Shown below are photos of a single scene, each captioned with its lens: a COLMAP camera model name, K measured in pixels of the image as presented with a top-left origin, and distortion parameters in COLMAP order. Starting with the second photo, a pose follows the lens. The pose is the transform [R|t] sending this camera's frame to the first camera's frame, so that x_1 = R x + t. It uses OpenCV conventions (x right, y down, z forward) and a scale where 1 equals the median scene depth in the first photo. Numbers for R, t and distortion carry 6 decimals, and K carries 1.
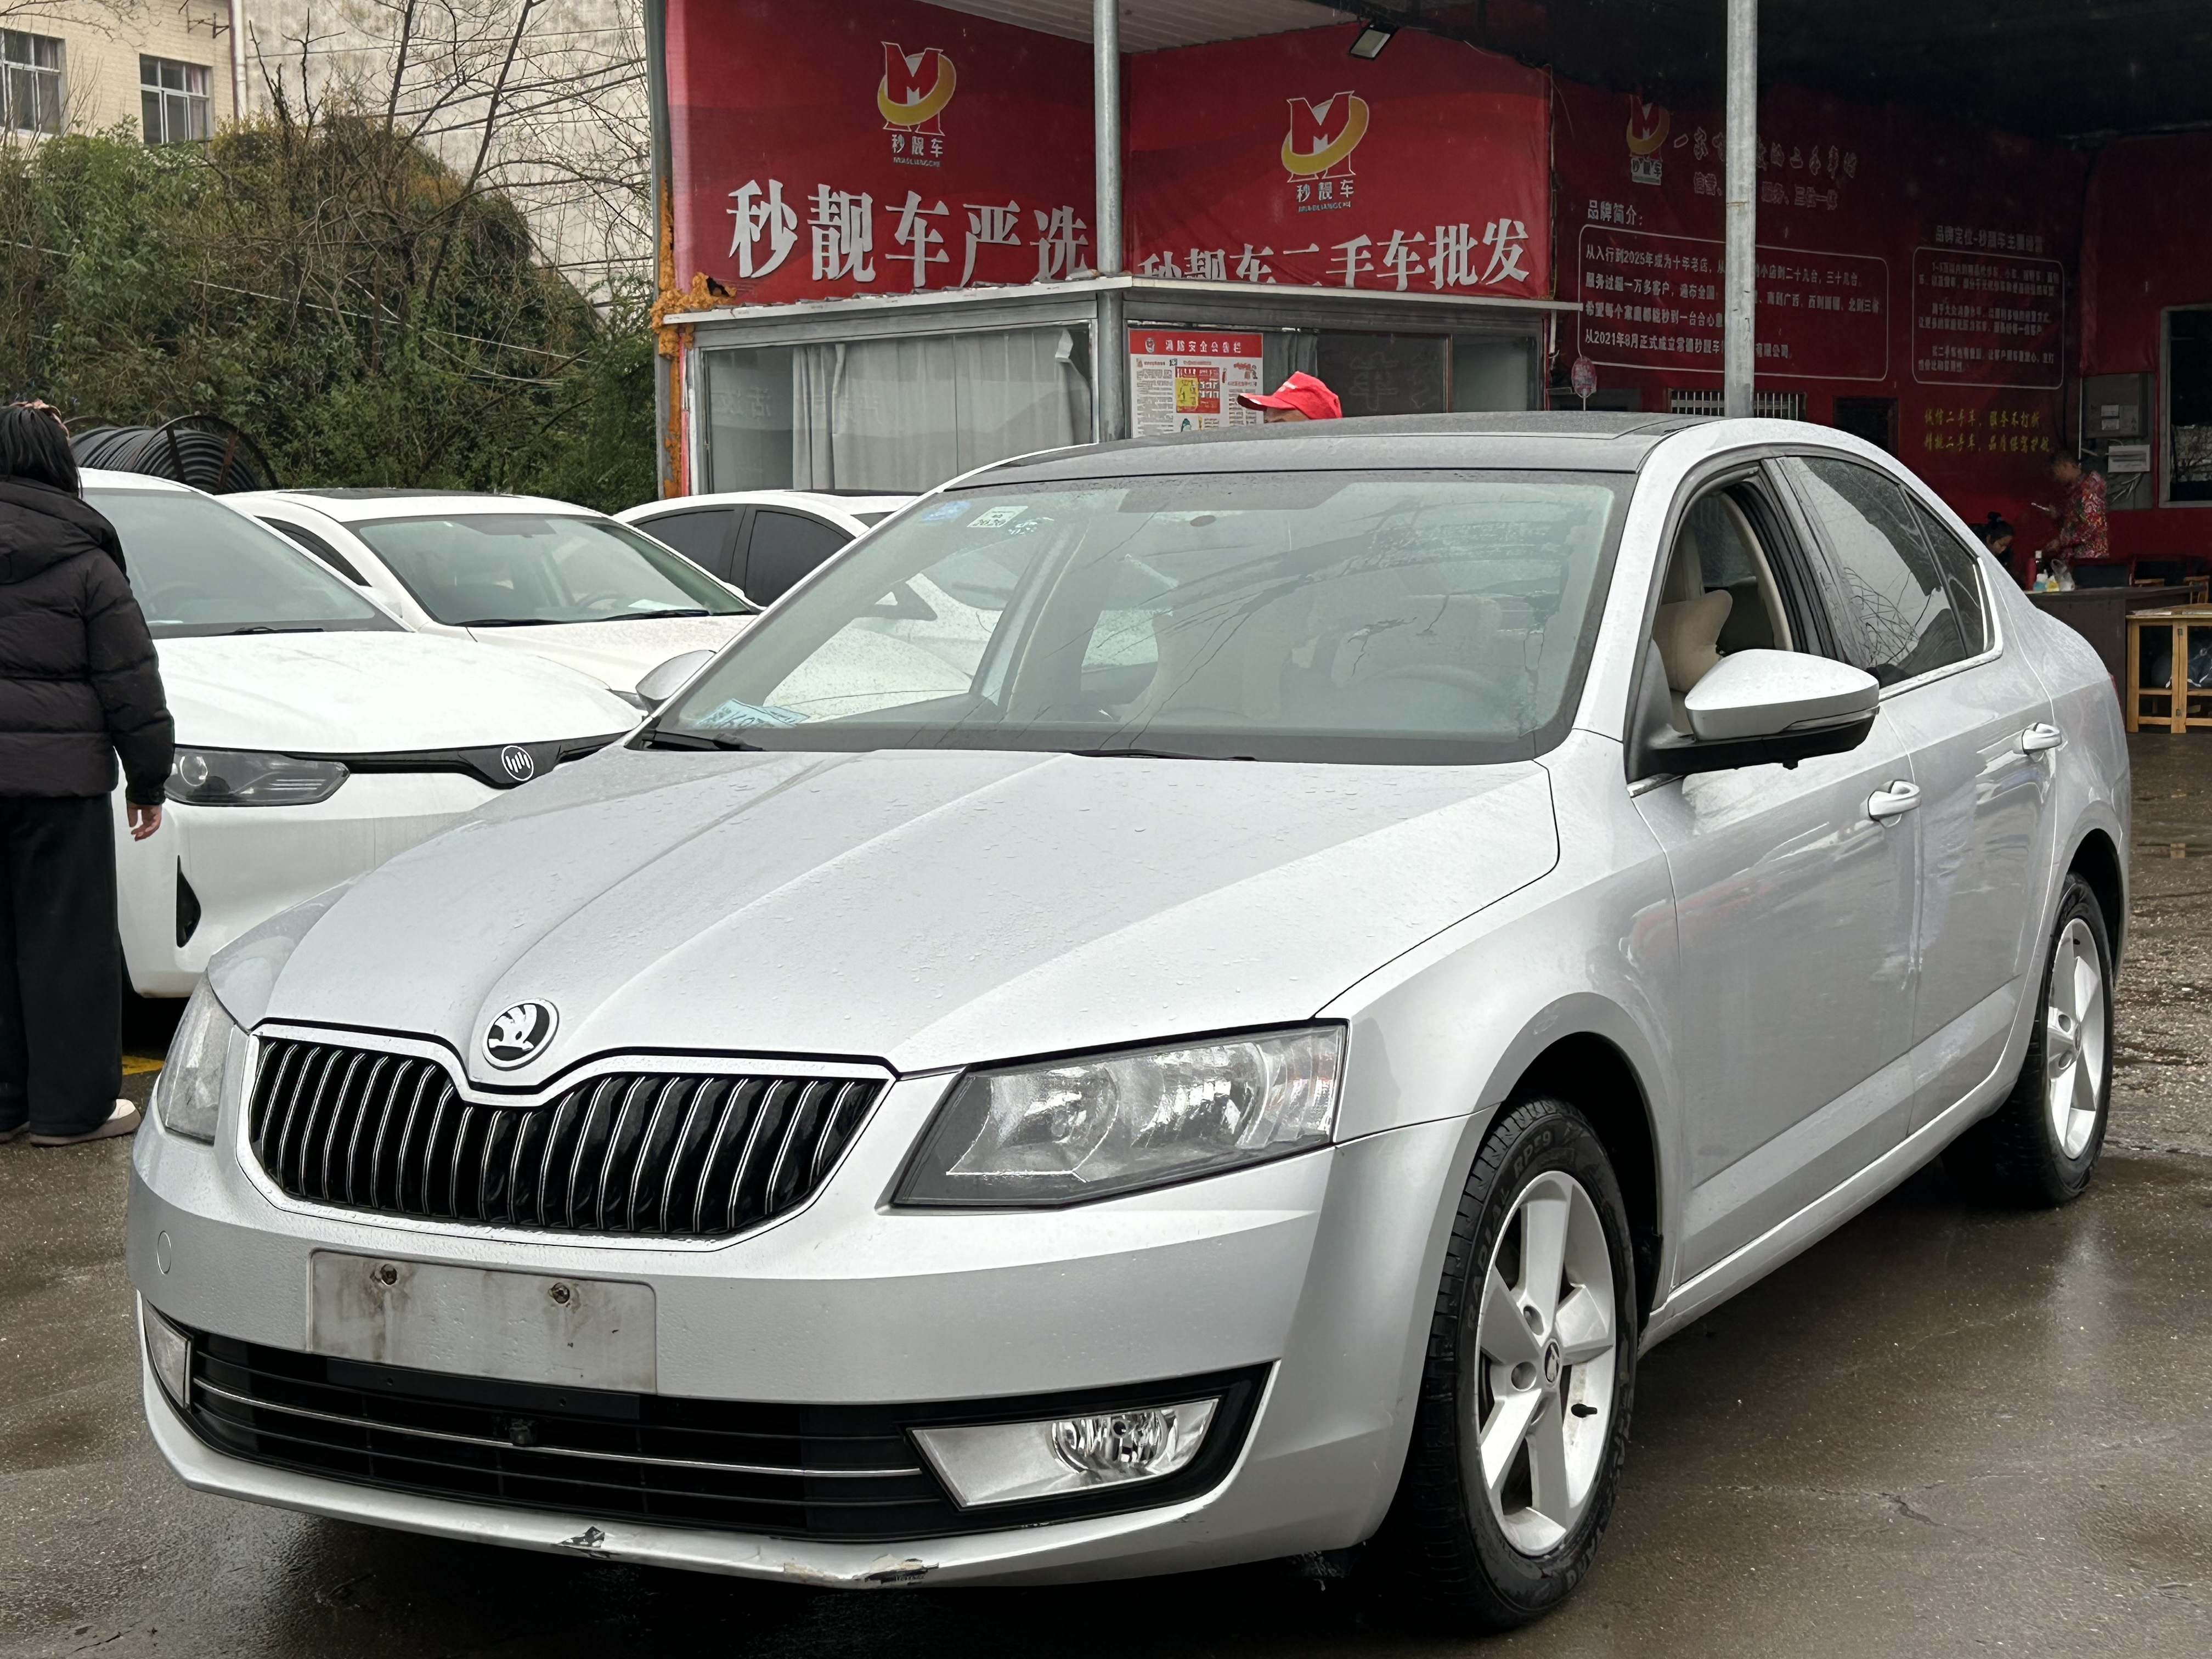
lens RADIAL K [[3485.2, 0, 1106.0], [0, 3485.2, 829.5], [0, 0, 1]] dist [0.219589, -0.828384]
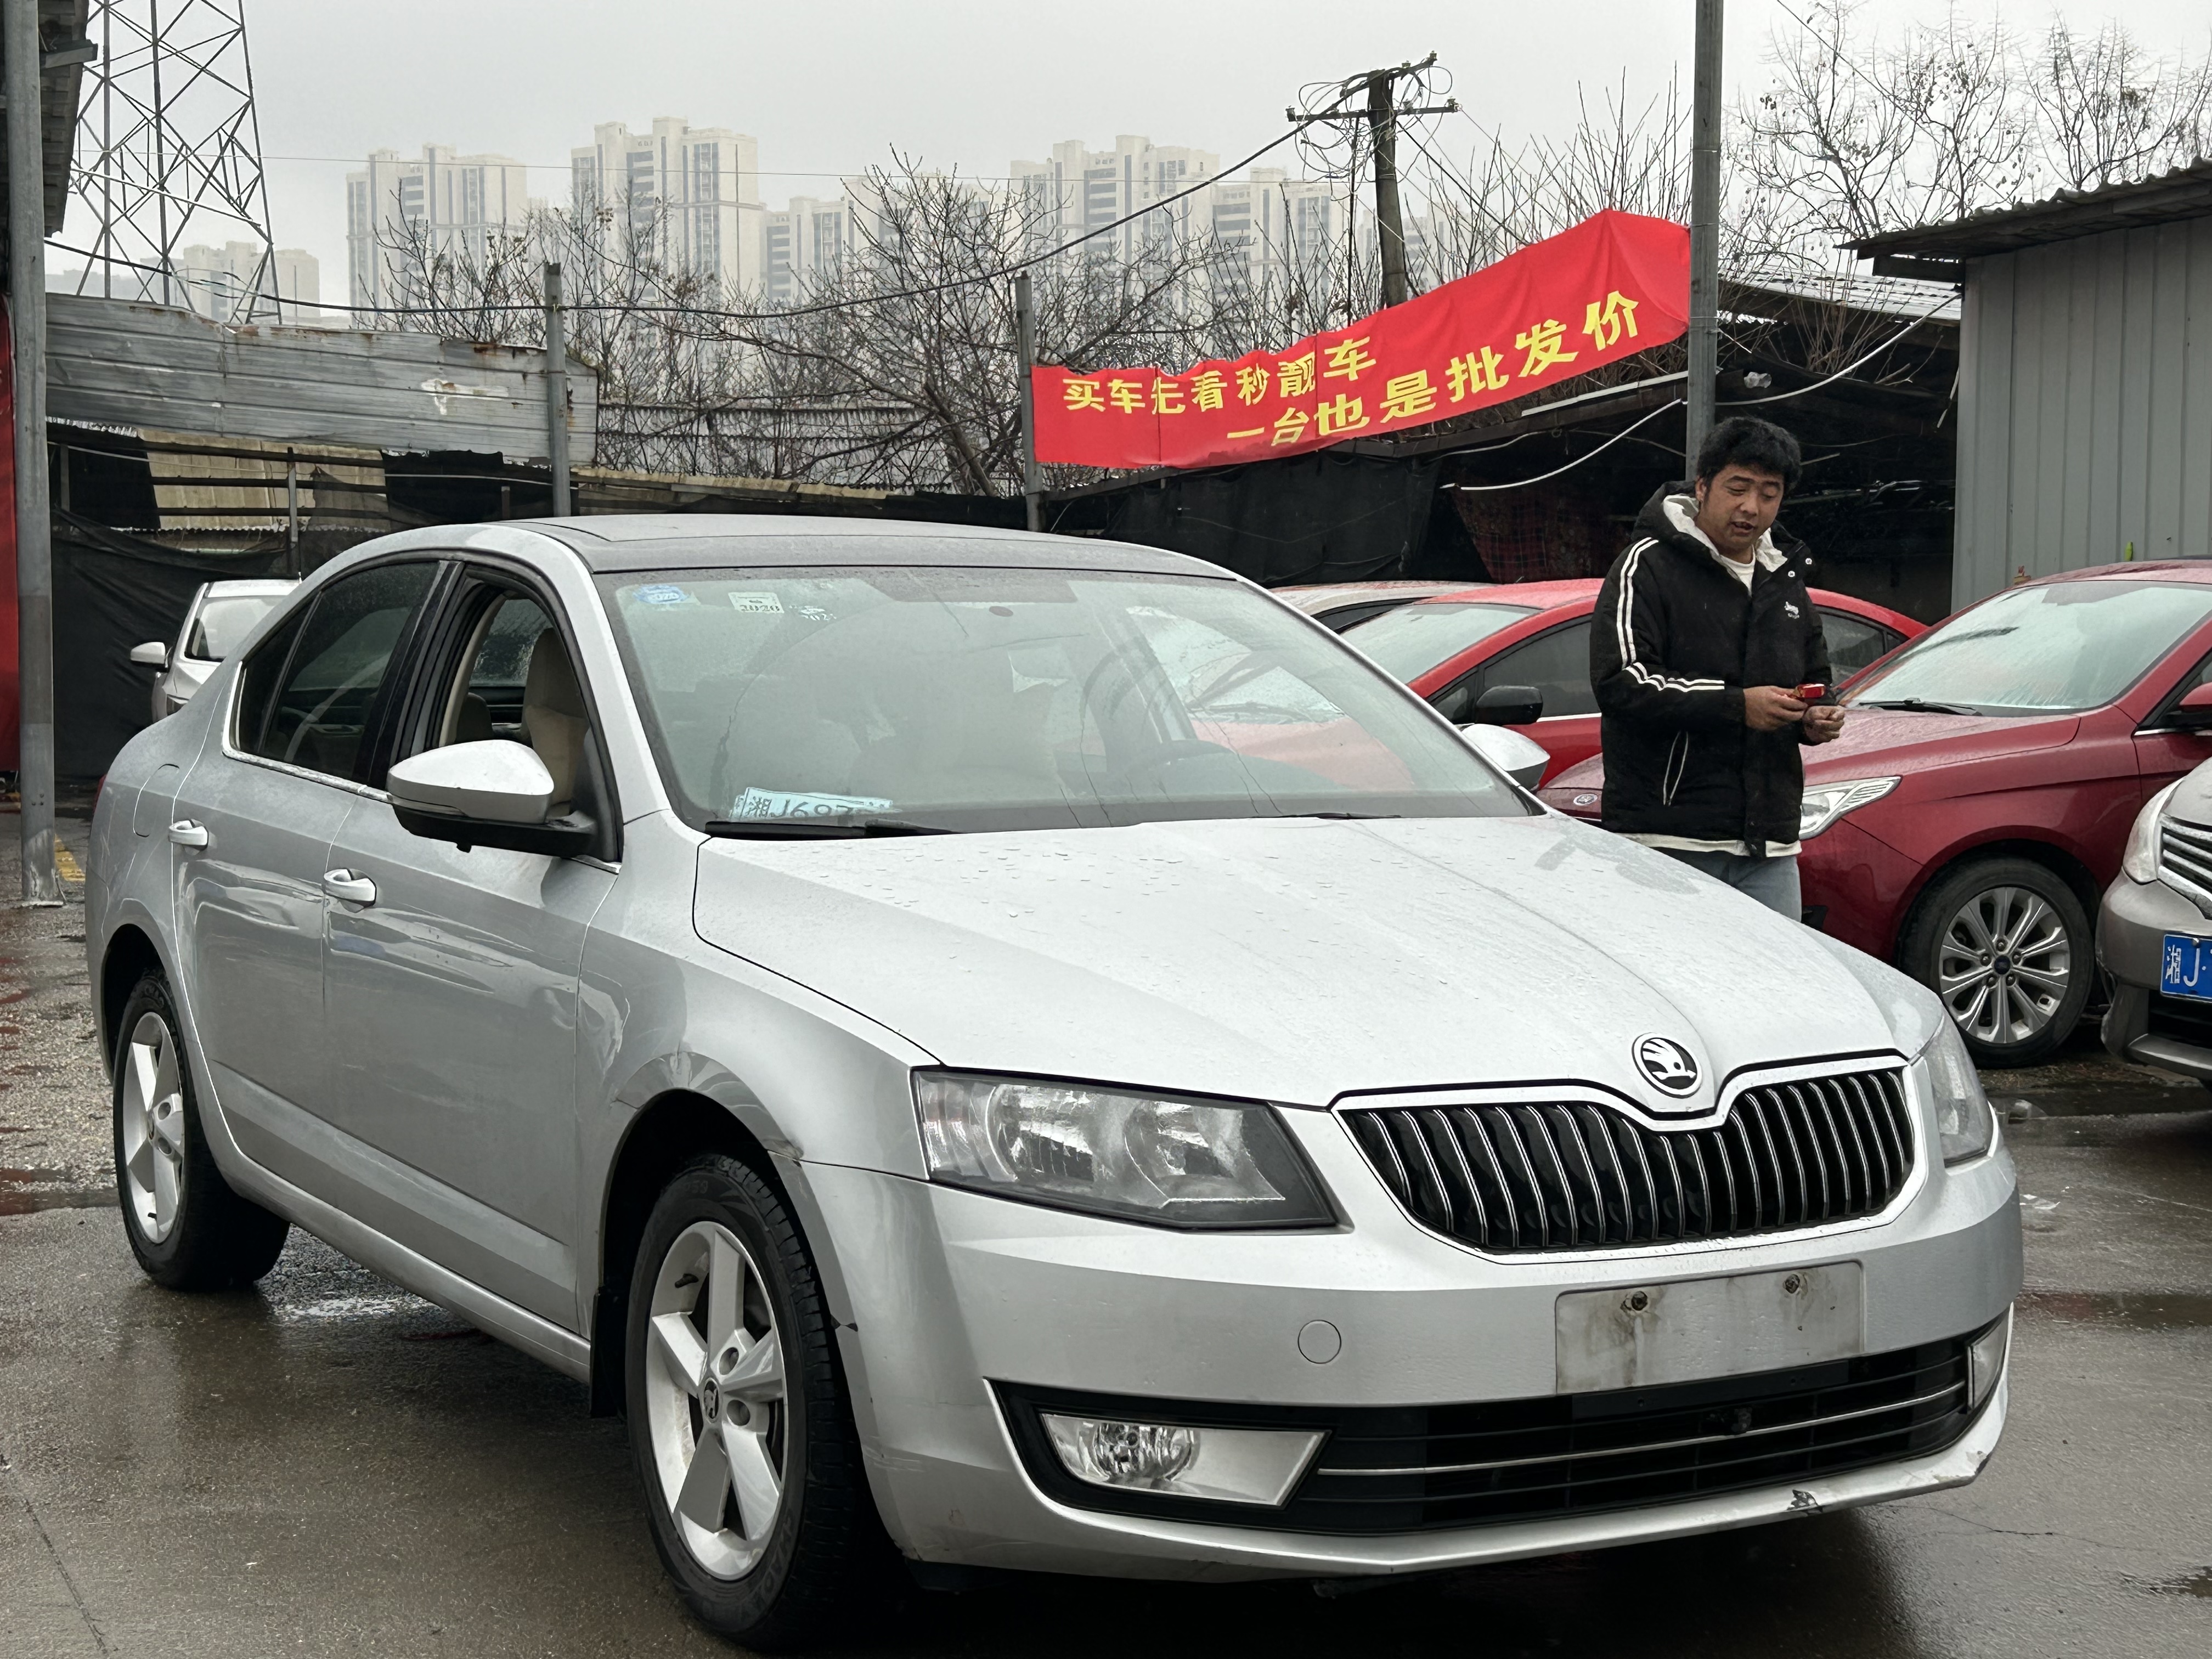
lens RADIAL K [[3485.2, 0, 1106.0], [0, 3485.2, 829.5], [0, 0, 1]] dist [0.219589, -0.828384]
pose [[0.505278, -0.031417, 0.862384, -1.195815], [0.059596, 0.998222, 0.001448, -0.027193], [-0.860896, 0.050663, 0.506252, 0.592871]]
